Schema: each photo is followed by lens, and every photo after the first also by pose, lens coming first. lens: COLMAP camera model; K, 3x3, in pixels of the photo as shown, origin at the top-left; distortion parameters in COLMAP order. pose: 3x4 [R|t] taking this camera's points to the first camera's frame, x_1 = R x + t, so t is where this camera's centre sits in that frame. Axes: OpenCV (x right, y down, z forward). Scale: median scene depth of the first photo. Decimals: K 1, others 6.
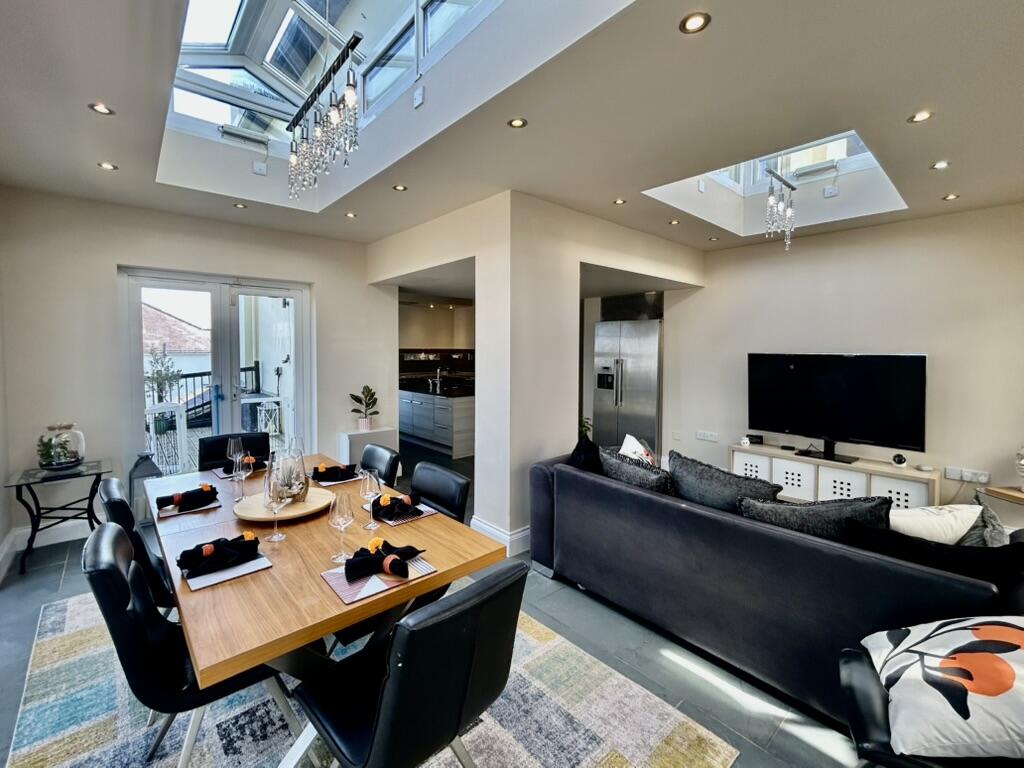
lens RADIAL K [[437.7, 0, 507.3], [0, 437.7, 362.2], [0, 0, 1]] dist [-0.003143, 0.000476]
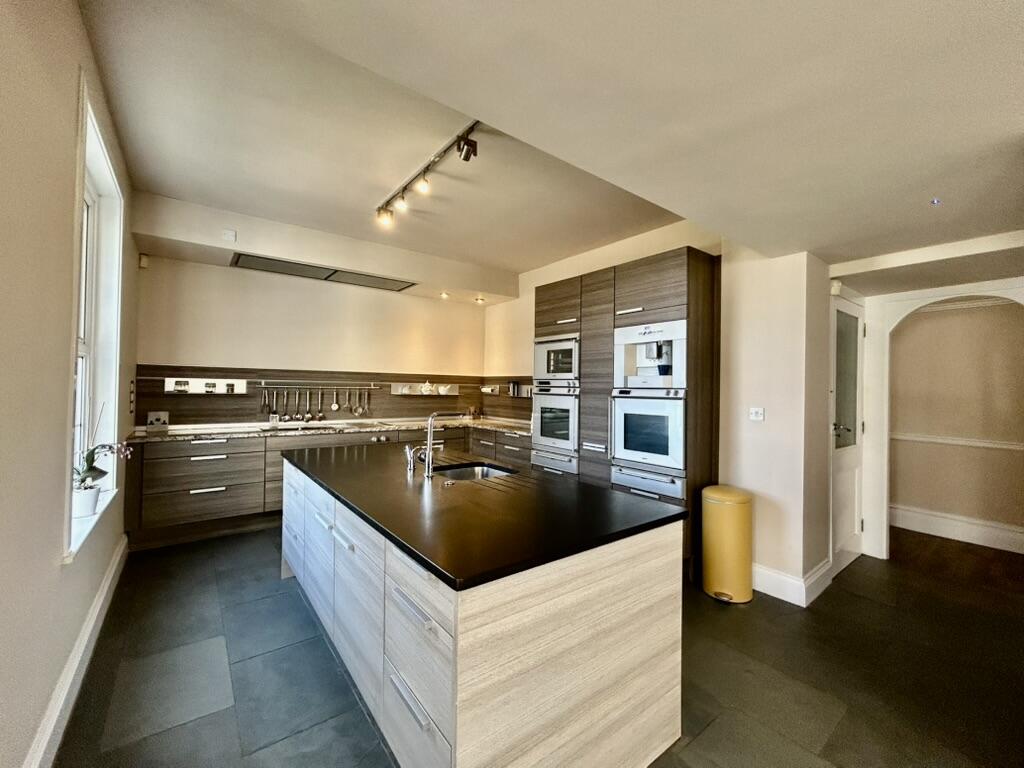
lens RADIAL K [[415.0, 0, 511.1], [0, 415.0, 380.8], [0, 0, 1]] dist [-0.005380, 0.000033]
pose [[0.998263, 0.010593, -0.057950, -0.140488], [-0.013396, 0.998748, -0.048196, 0.002912], [0.057367, 0.048888, 0.997155, 1.185618]]
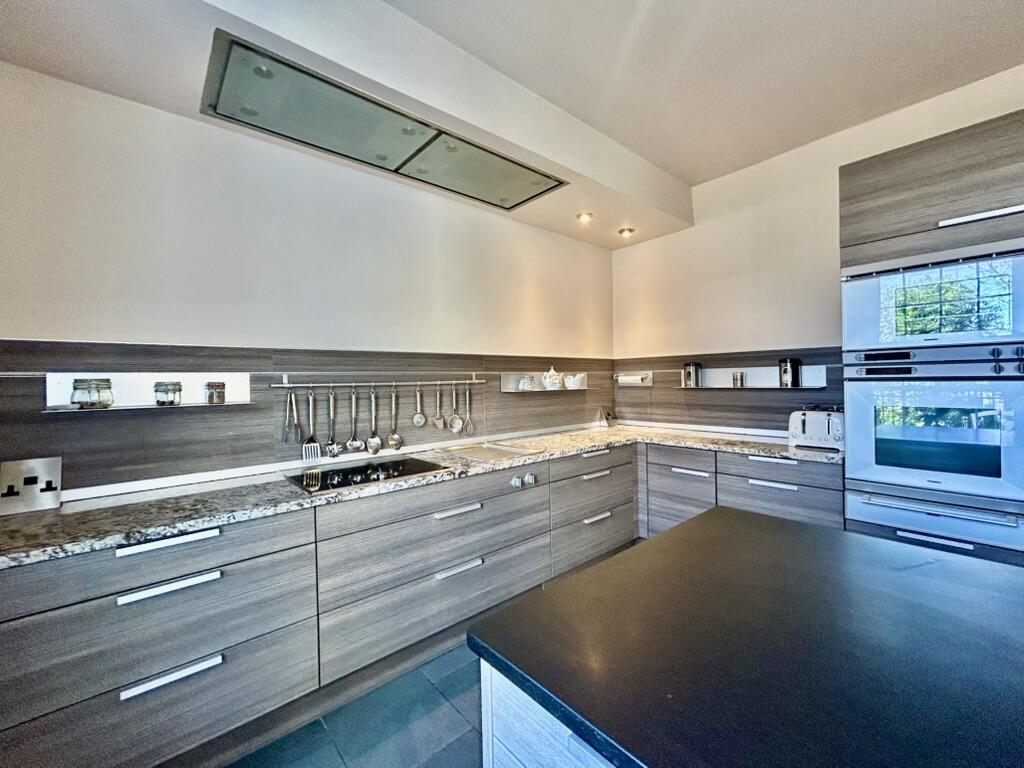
lens RADIAL K [[415.0, 0, 511.1], [0, 415.0, 380.8], [0, 0, 1]] dist [-0.005380, 0.000033]
pose [[0.999657, -0.026181, -0.000444, -0.539747], [0.026154, 0.999167, -0.031320, -0.008141], [0.001264, 0.031297, 0.999509, 1.678805]]
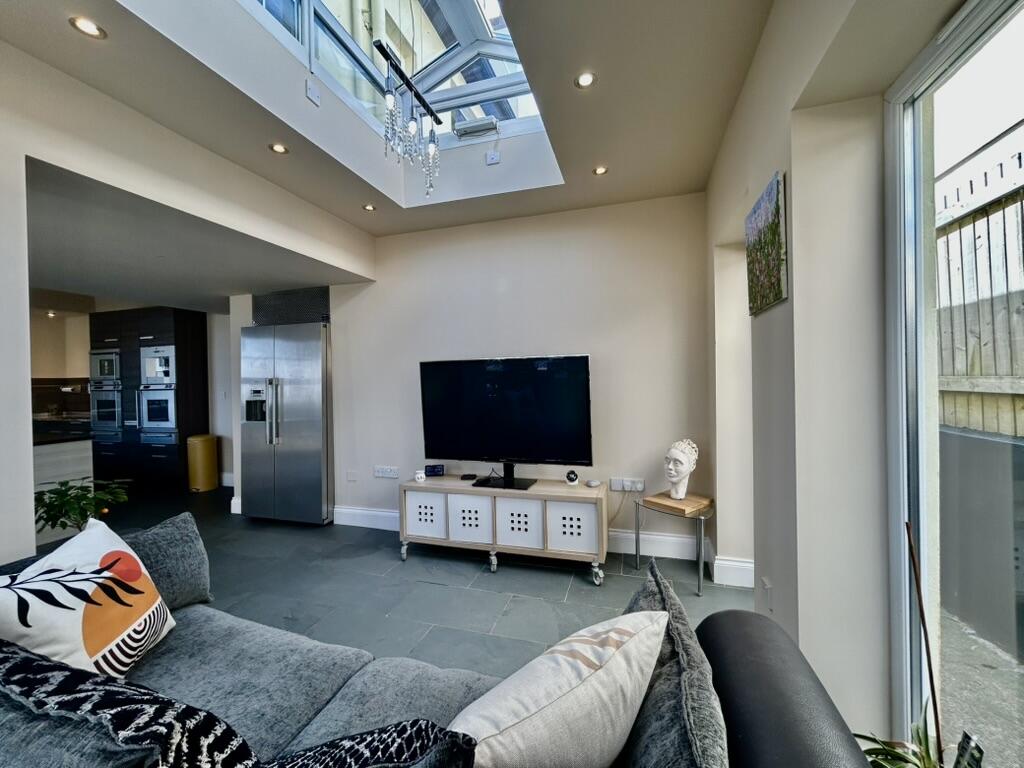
lens RADIAL K [[415.0, 0, 511.1], [0, 415.0, 380.8], [0, 0, 1]] dist [-0.005380, 0.000033]
pose [[0.847779, -0.025904, 0.529716, 0.305467], [0.041816, 0.998962, -0.018072, 0.034881], [-0.528698, 0.037471, 0.847982, 0.299224]]
